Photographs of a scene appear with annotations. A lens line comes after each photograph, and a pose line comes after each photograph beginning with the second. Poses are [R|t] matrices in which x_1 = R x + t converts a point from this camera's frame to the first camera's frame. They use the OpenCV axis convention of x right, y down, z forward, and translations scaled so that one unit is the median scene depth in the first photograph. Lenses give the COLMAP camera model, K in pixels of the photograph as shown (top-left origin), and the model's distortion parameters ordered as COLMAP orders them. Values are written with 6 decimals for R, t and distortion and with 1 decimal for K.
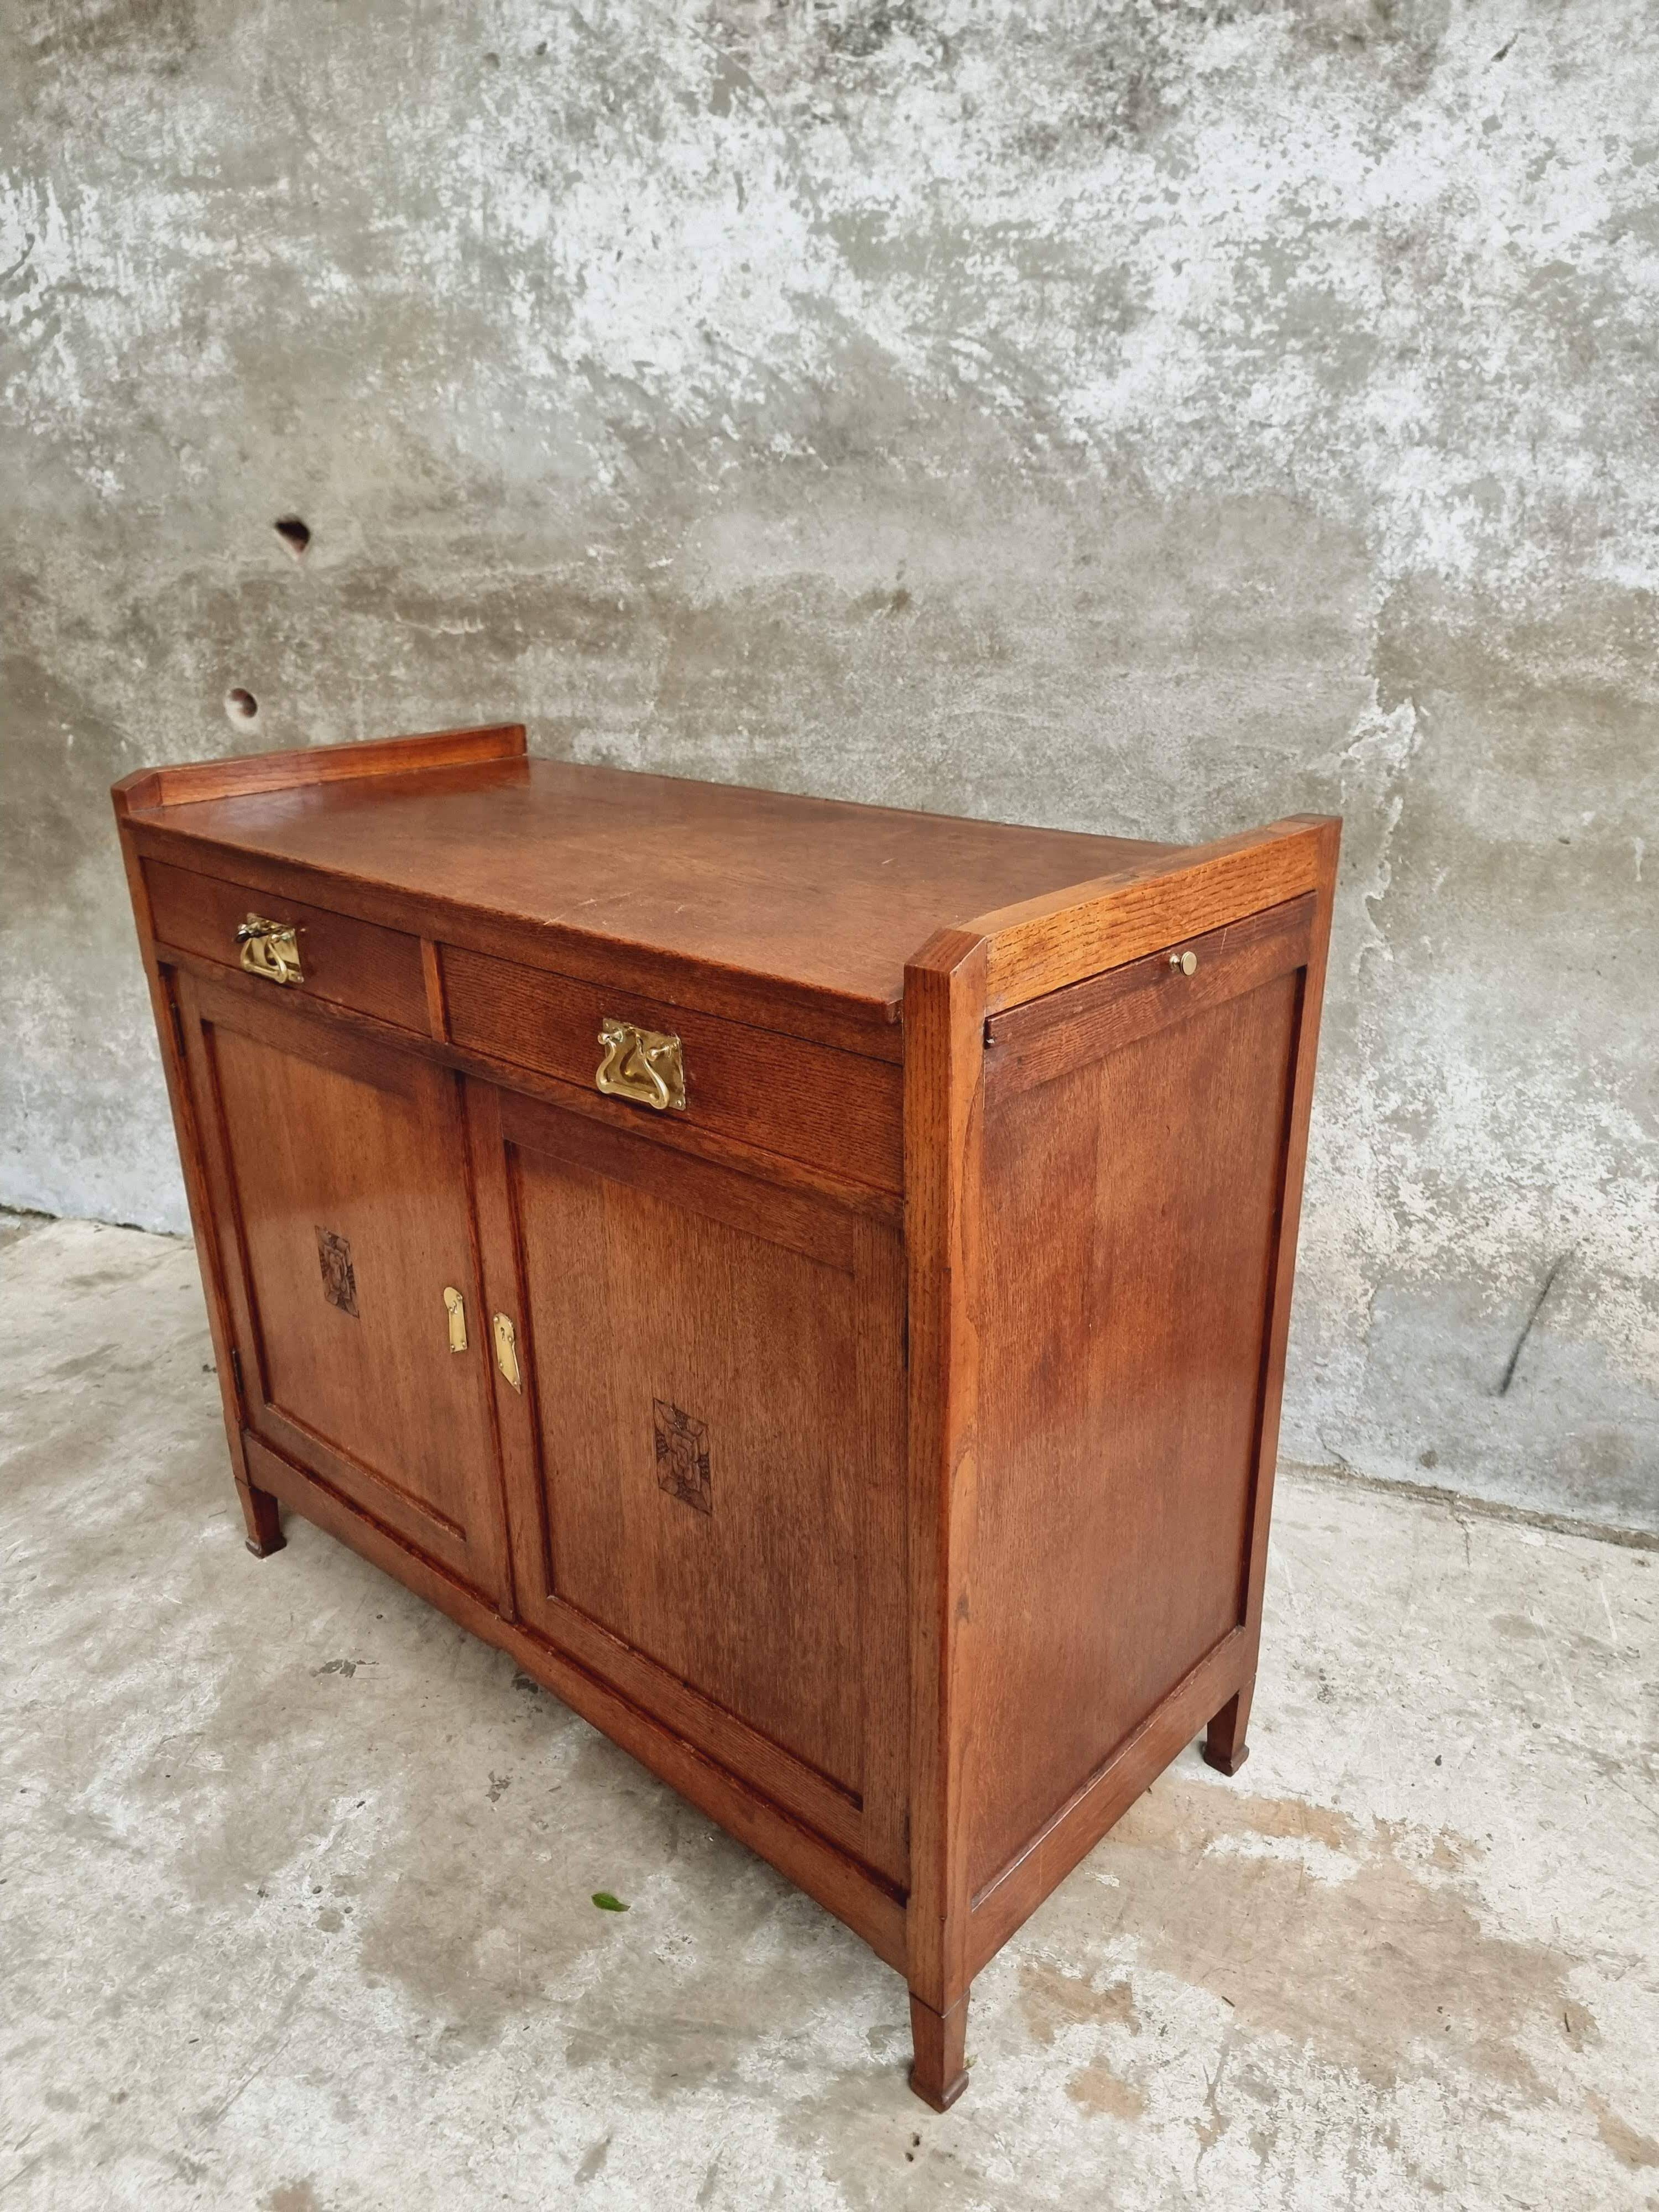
lens RADIAL K [[1549.0, 0, 807.2], [0, 1549.0, 1107.4], [0, 0, 1]] dist [0.065448, -0.064108]
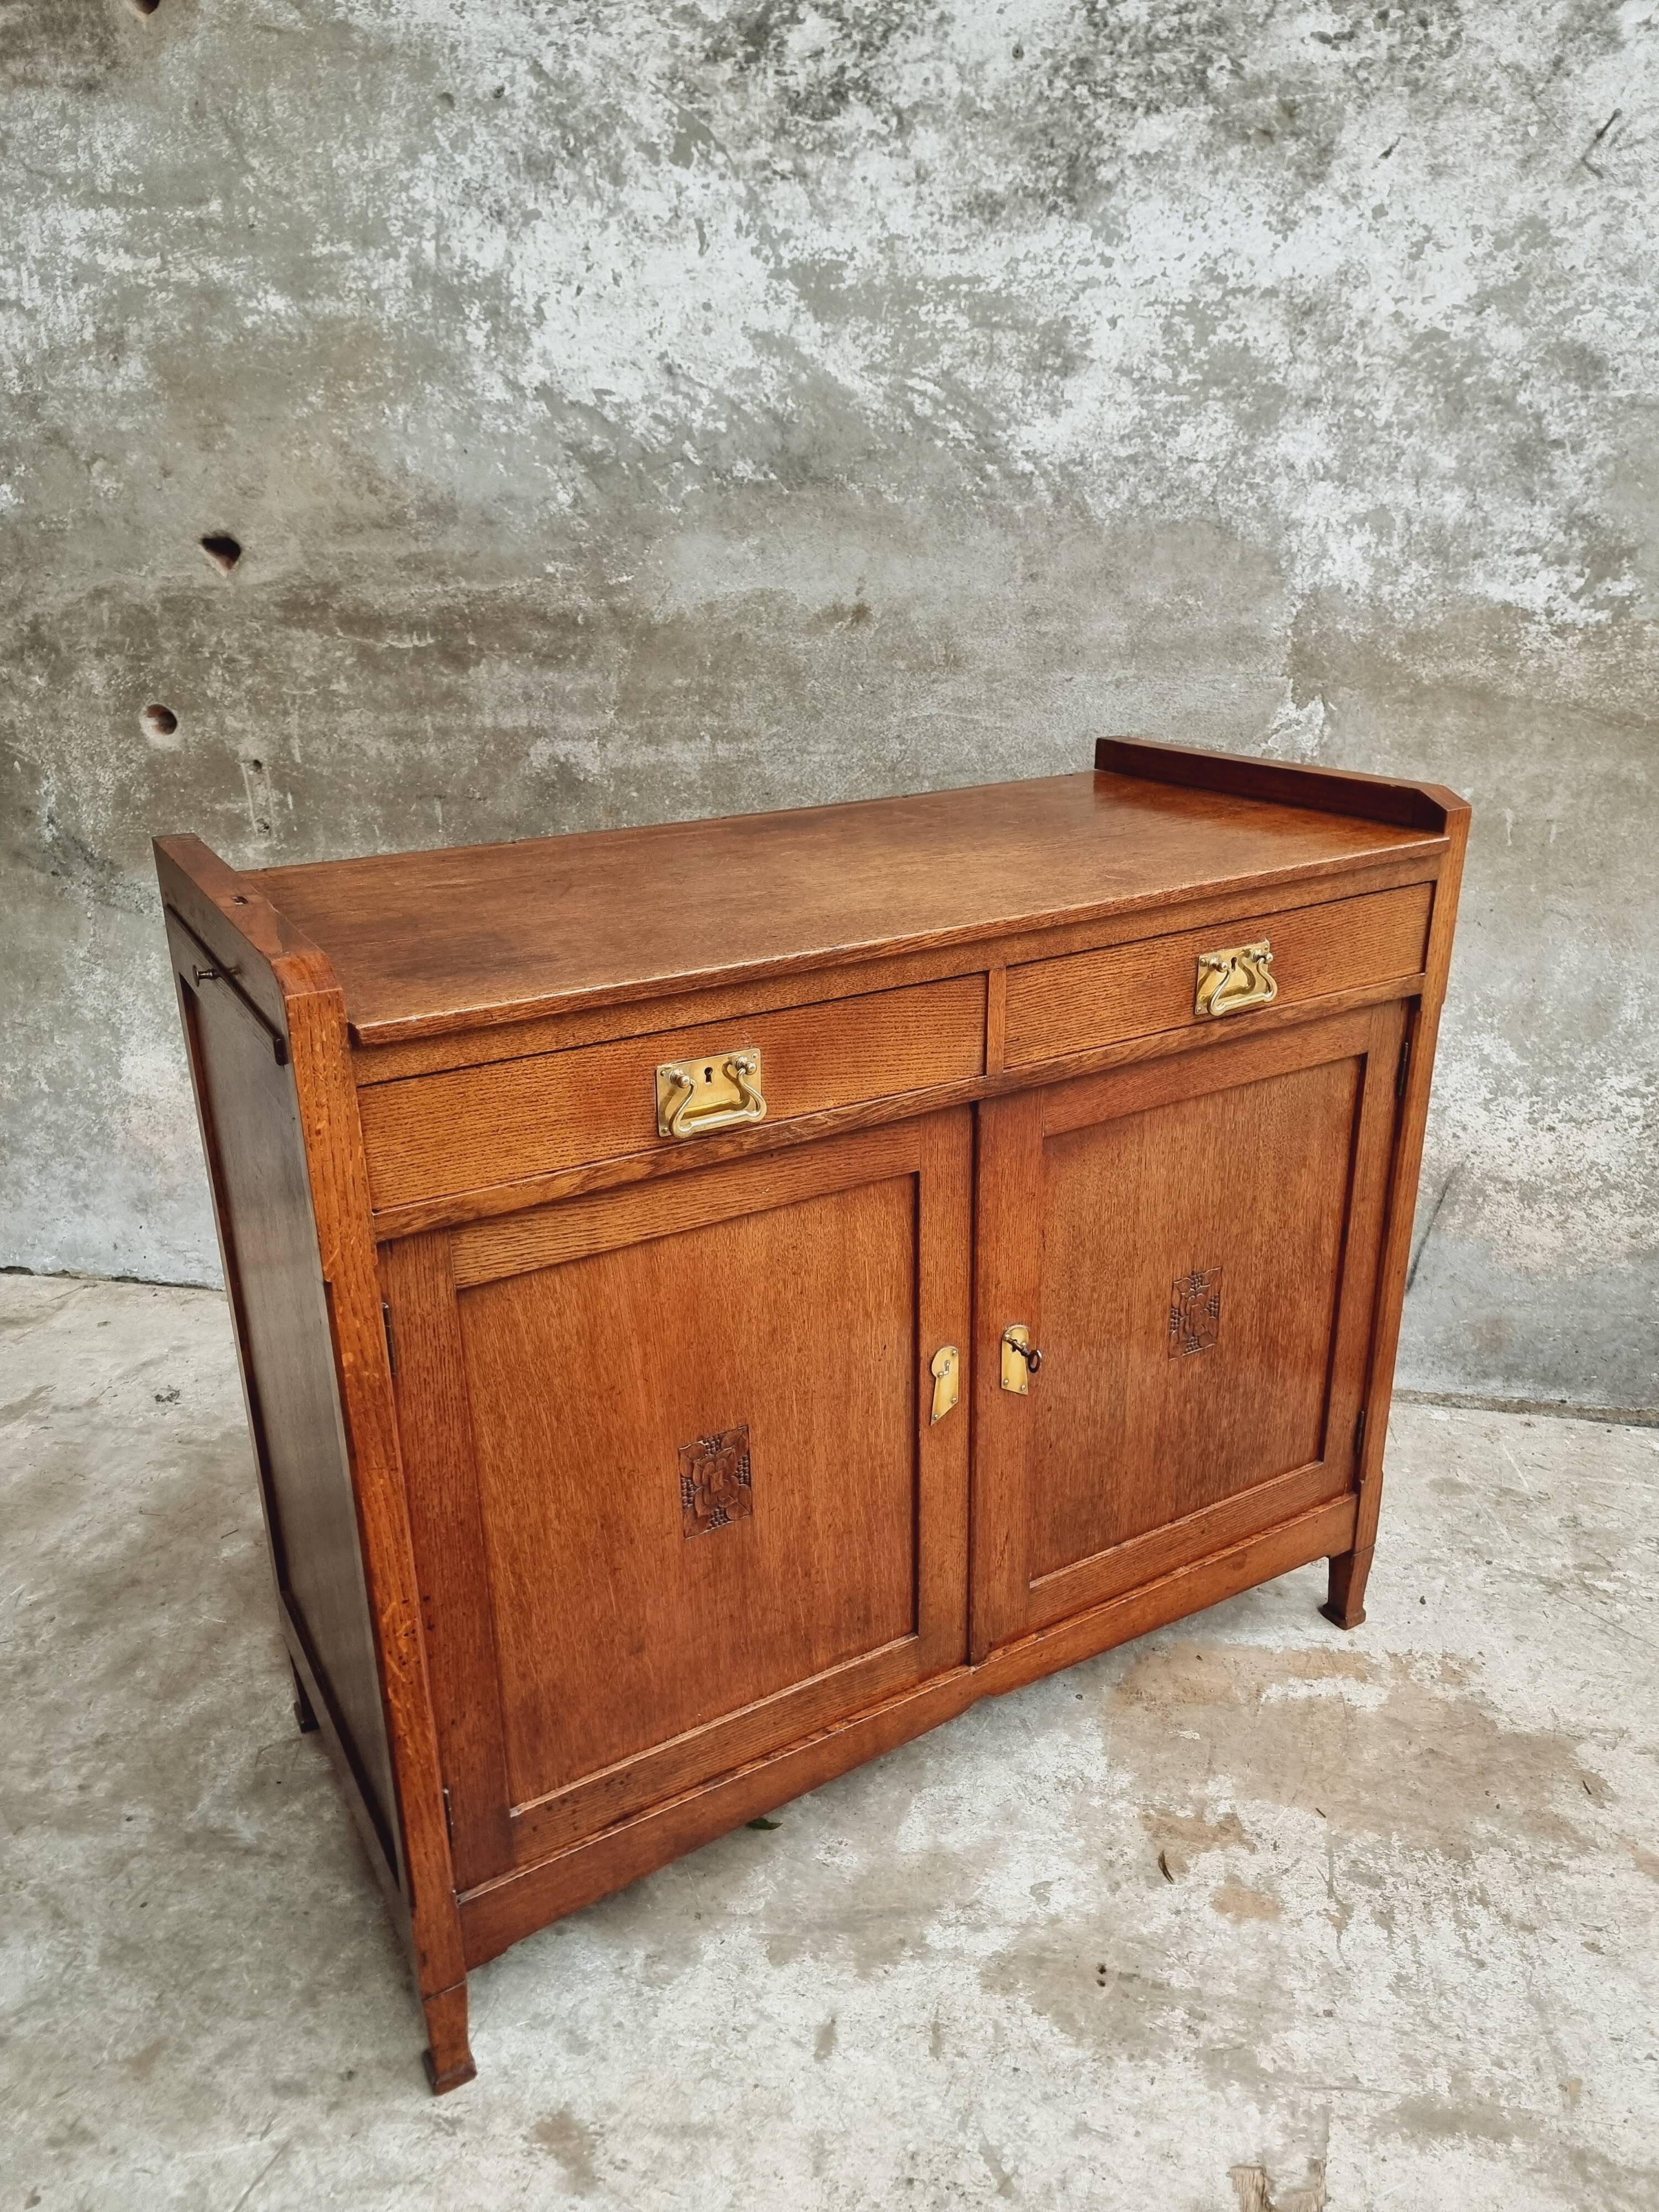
lens RADIAL K [[1549.0, 0, 815.6], [0, 1549.0, 1091.0], [0, 0, 1]] dist [0.065448, -0.064108]
pose [[0.978533, -0.063699, 0.195997, -0.218982], [0.067403, 0.997650, -0.012280, 0.020174], [-0.194754, 0.025227, 0.980528, -0.056513]]
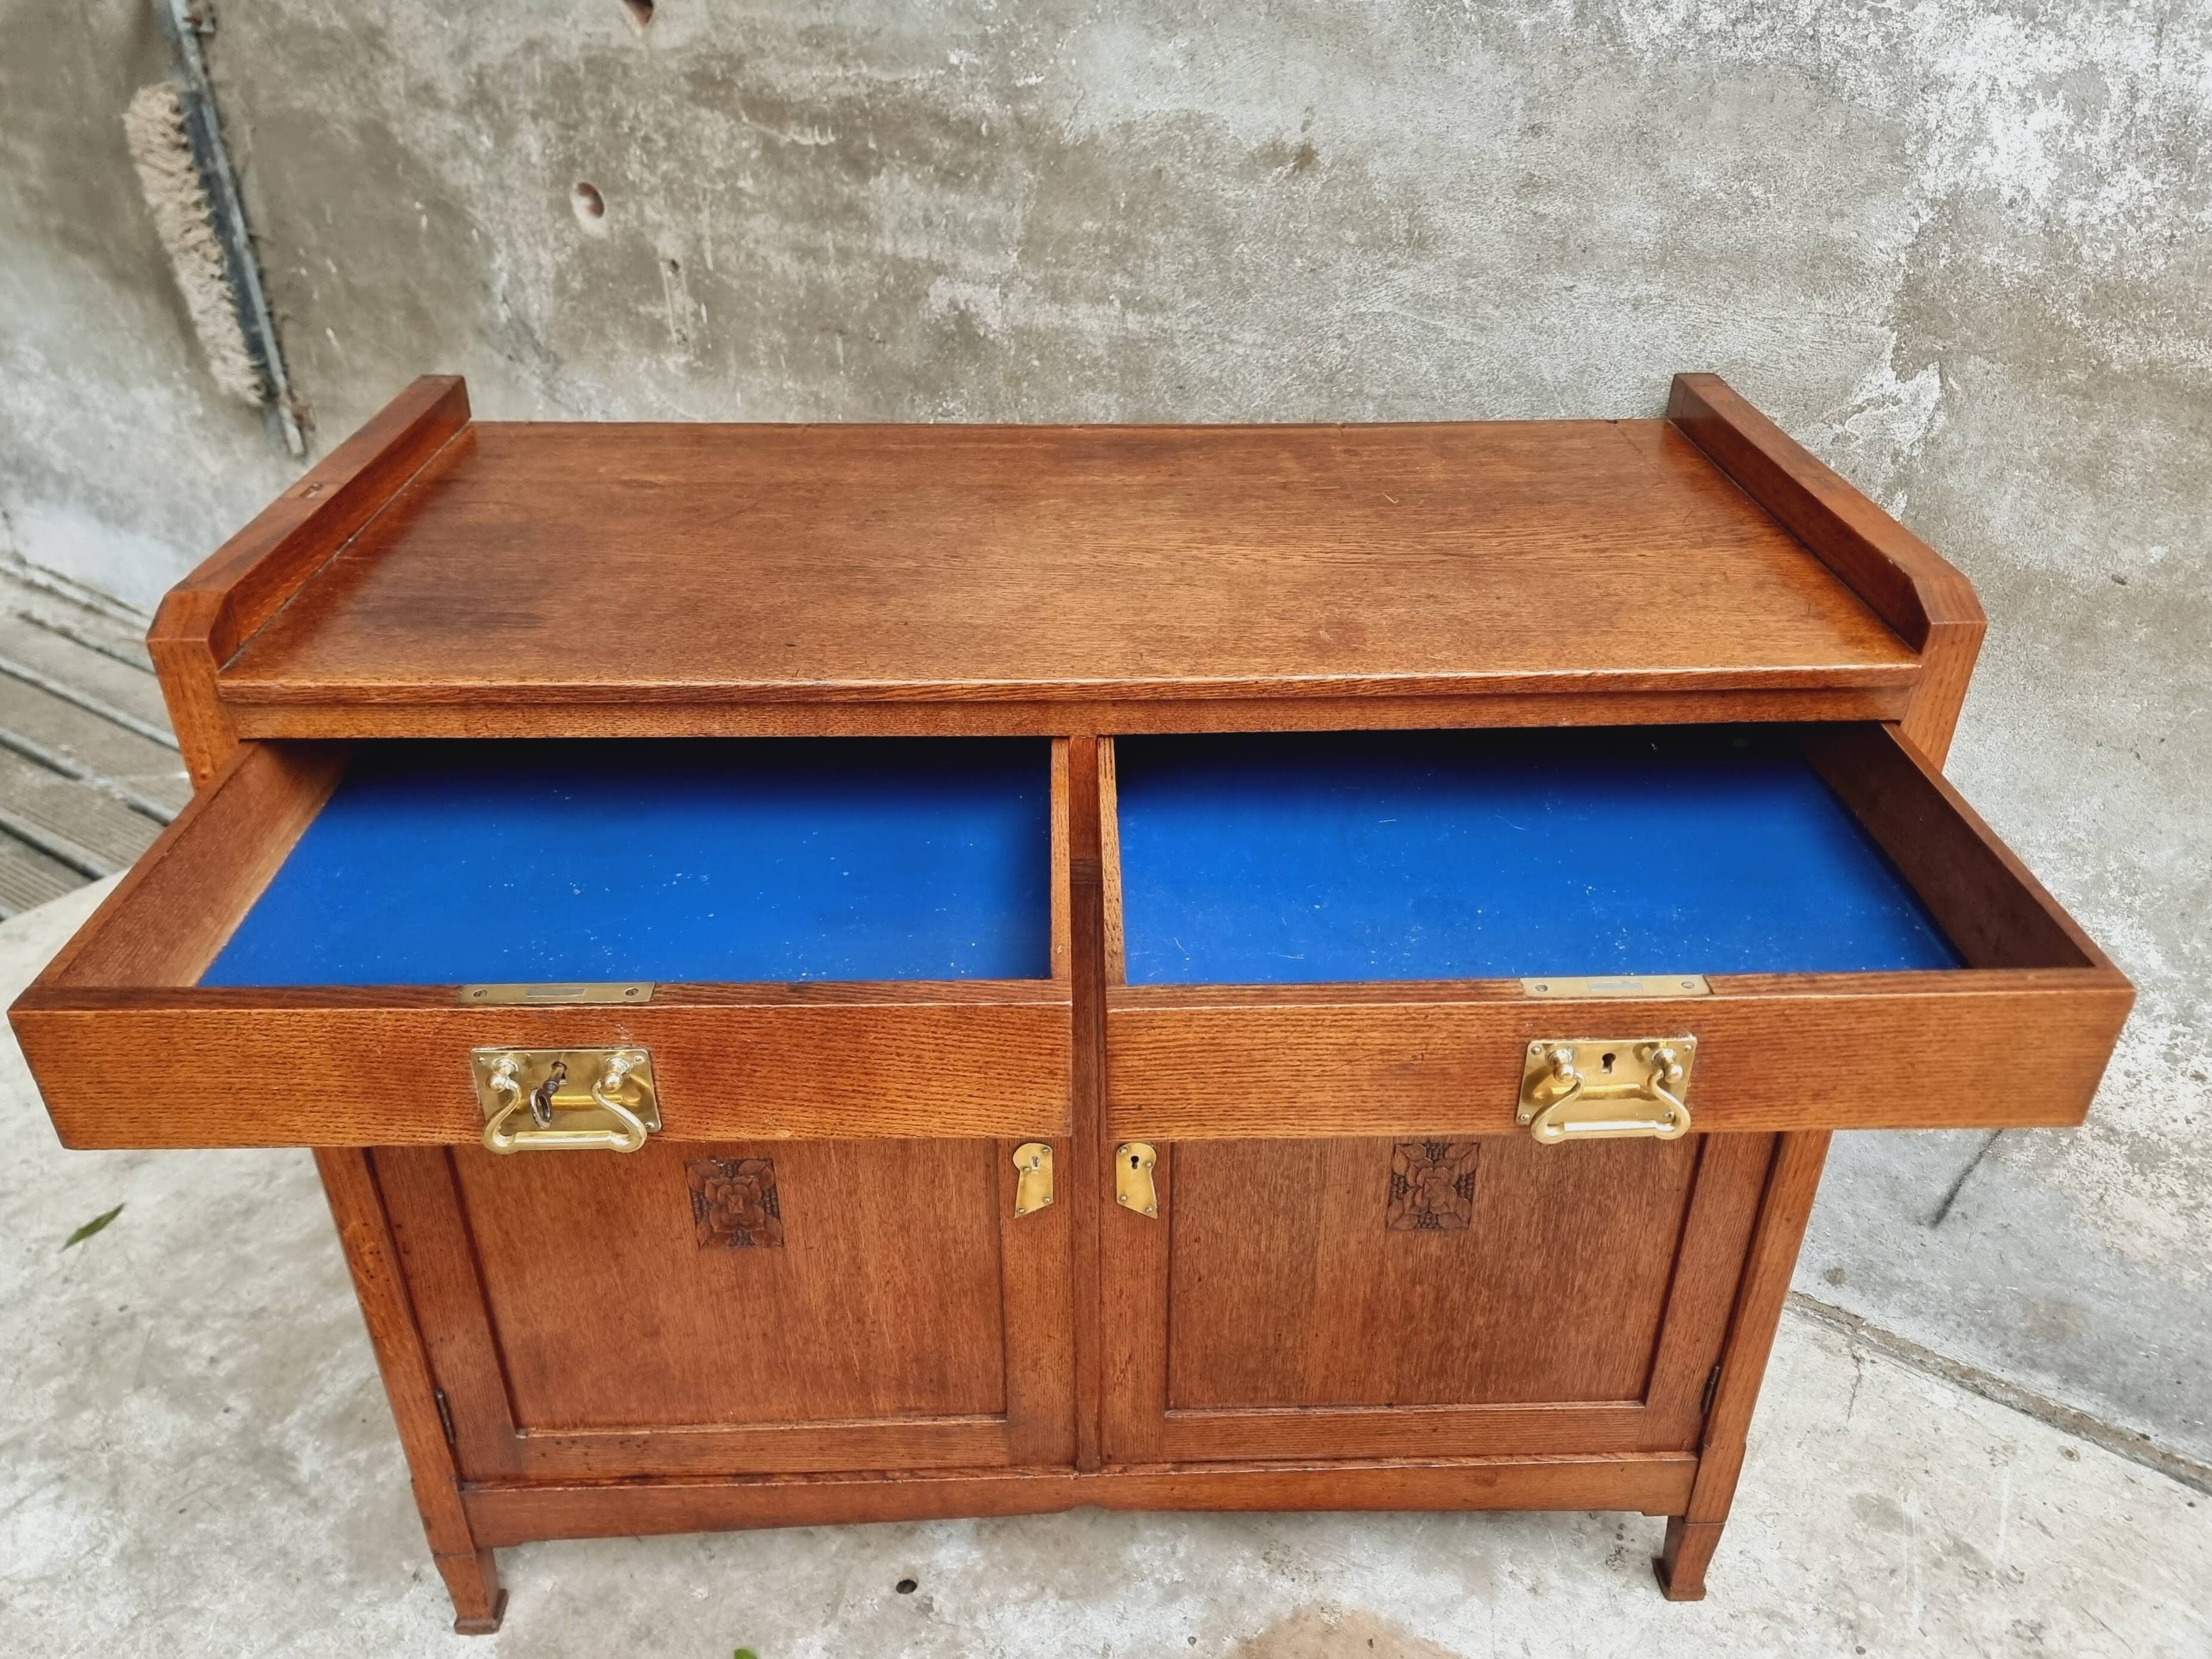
lens RADIAL K [[1679.6, 0, 1110.2], [0, 1679.6, 841.8], [0, 0, 1]] dist [0.051078, -0.039439]
pose [[0.980085, 0.123921, -0.155168, 0.147887], [-0.095886, 0.979587, 0.176676, -0.138345], [0.173895, -0.158279, 0.971961, 0.109124]]
